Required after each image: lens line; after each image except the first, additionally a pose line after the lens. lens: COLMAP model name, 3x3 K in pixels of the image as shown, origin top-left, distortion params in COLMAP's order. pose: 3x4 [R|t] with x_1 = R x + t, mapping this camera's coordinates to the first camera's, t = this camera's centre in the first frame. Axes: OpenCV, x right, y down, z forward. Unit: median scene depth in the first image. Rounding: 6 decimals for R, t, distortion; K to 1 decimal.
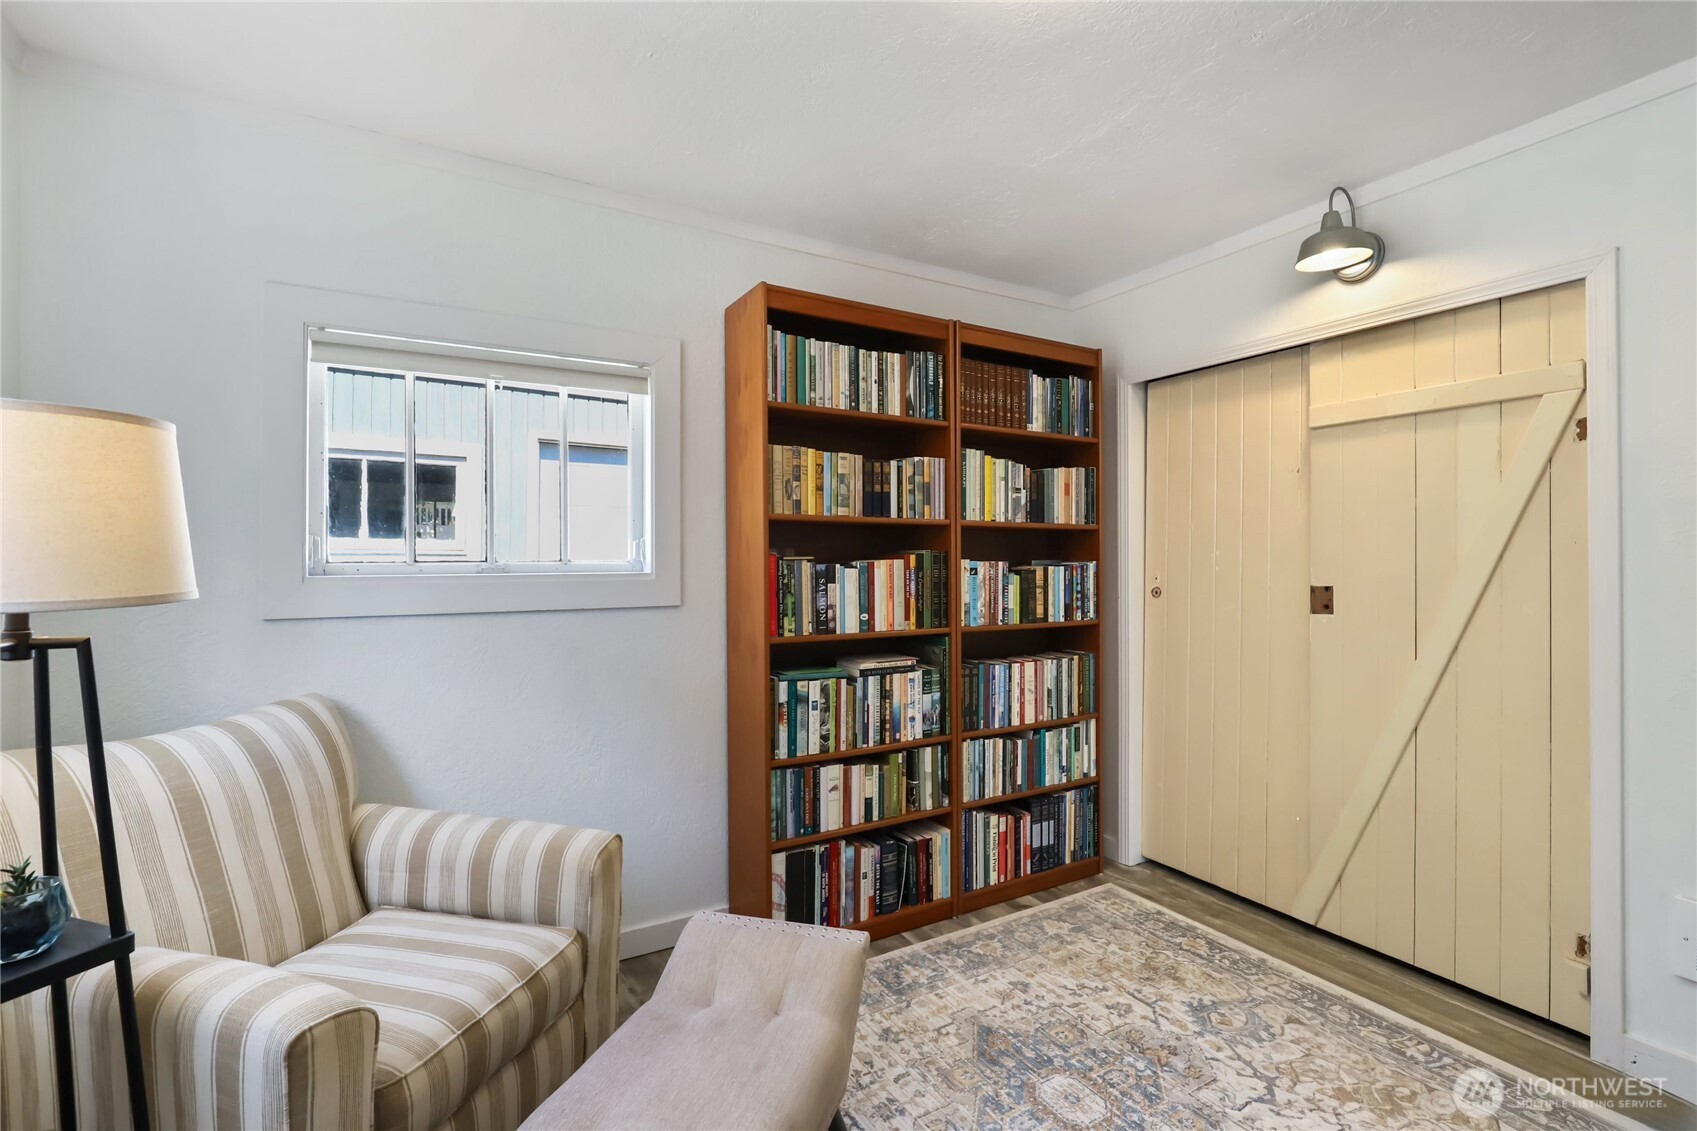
lens RADIAL K [[775.8, 0, 847.3], [0, 775.8, 561.3], [0, 0, 1]] dist [-0.017295, 0.004884]
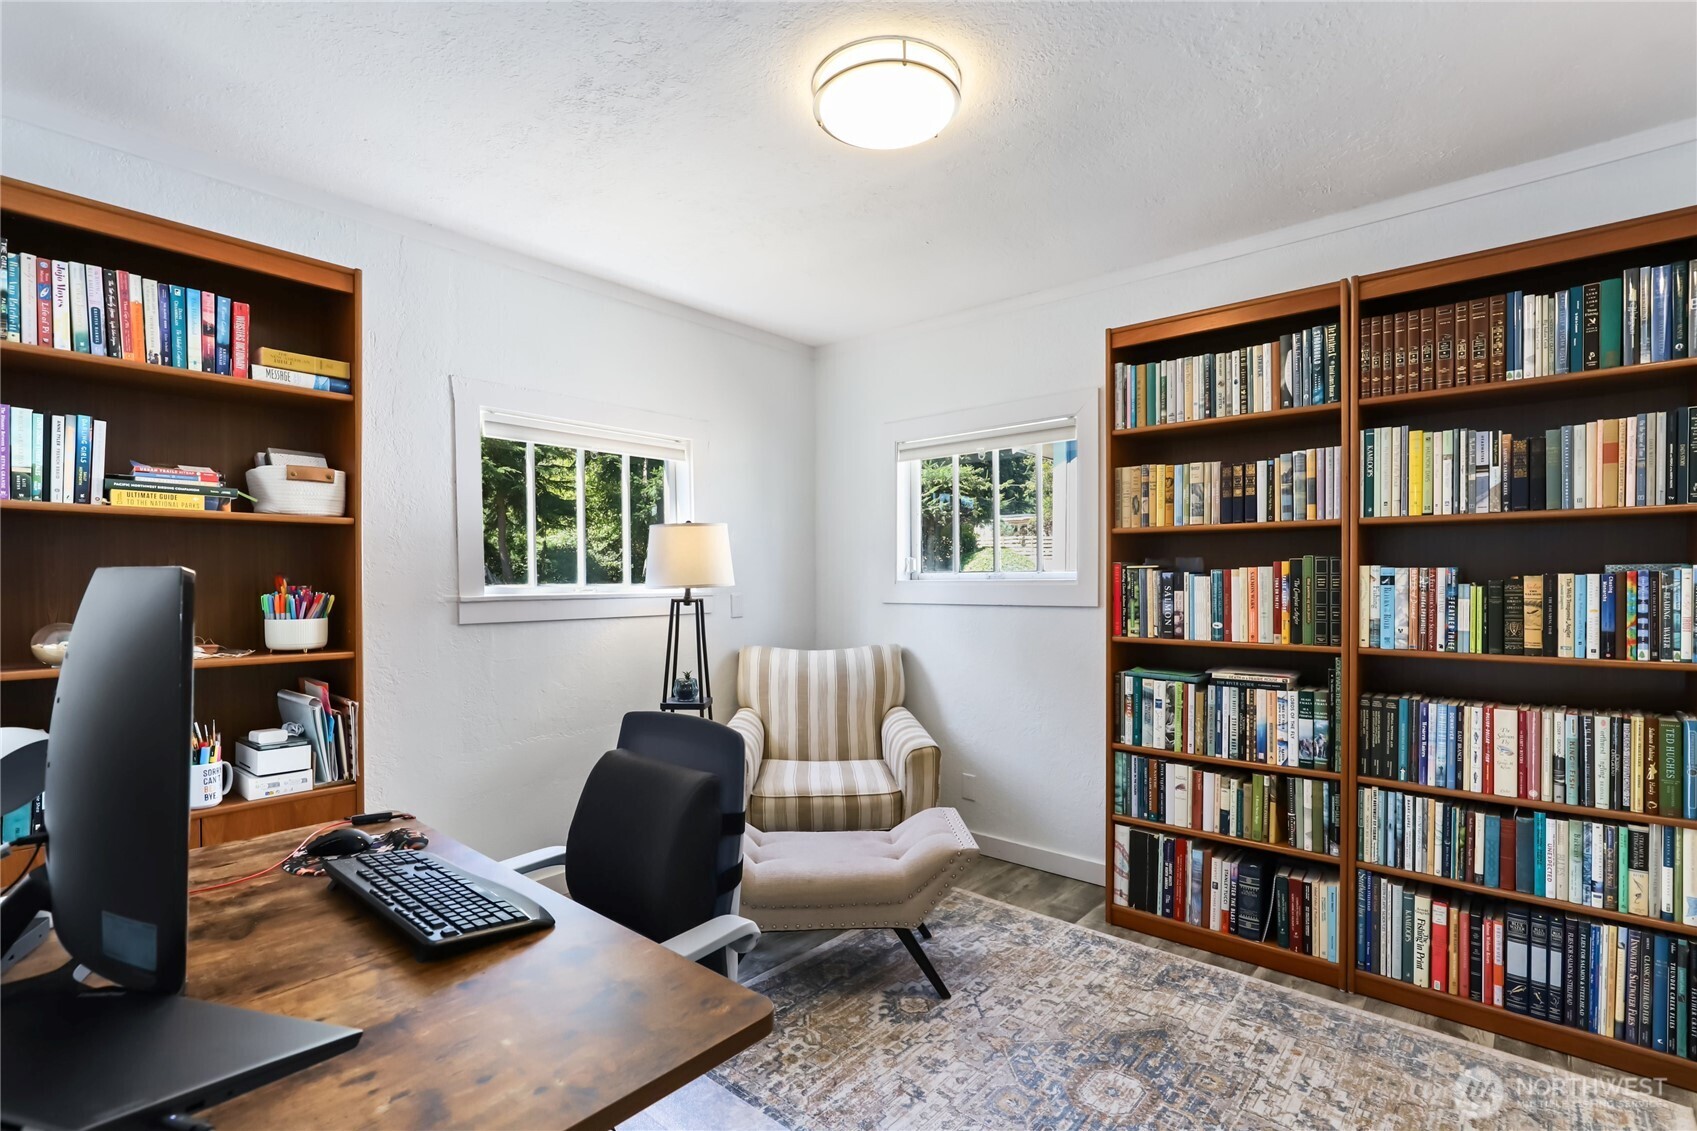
lens RADIAL K [[775.8, 0, 862.0], [0, 775.8, 589.5], [0, 0, 1]] dist [-0.017295, 0.004884]
pose [[0.329339, 0.014993, -0.944093, 0.722873], [0.004777, 0.999835, 0.017545, 0.005562], [0.944200, -0.010288, 0.329213, 0.223577]]
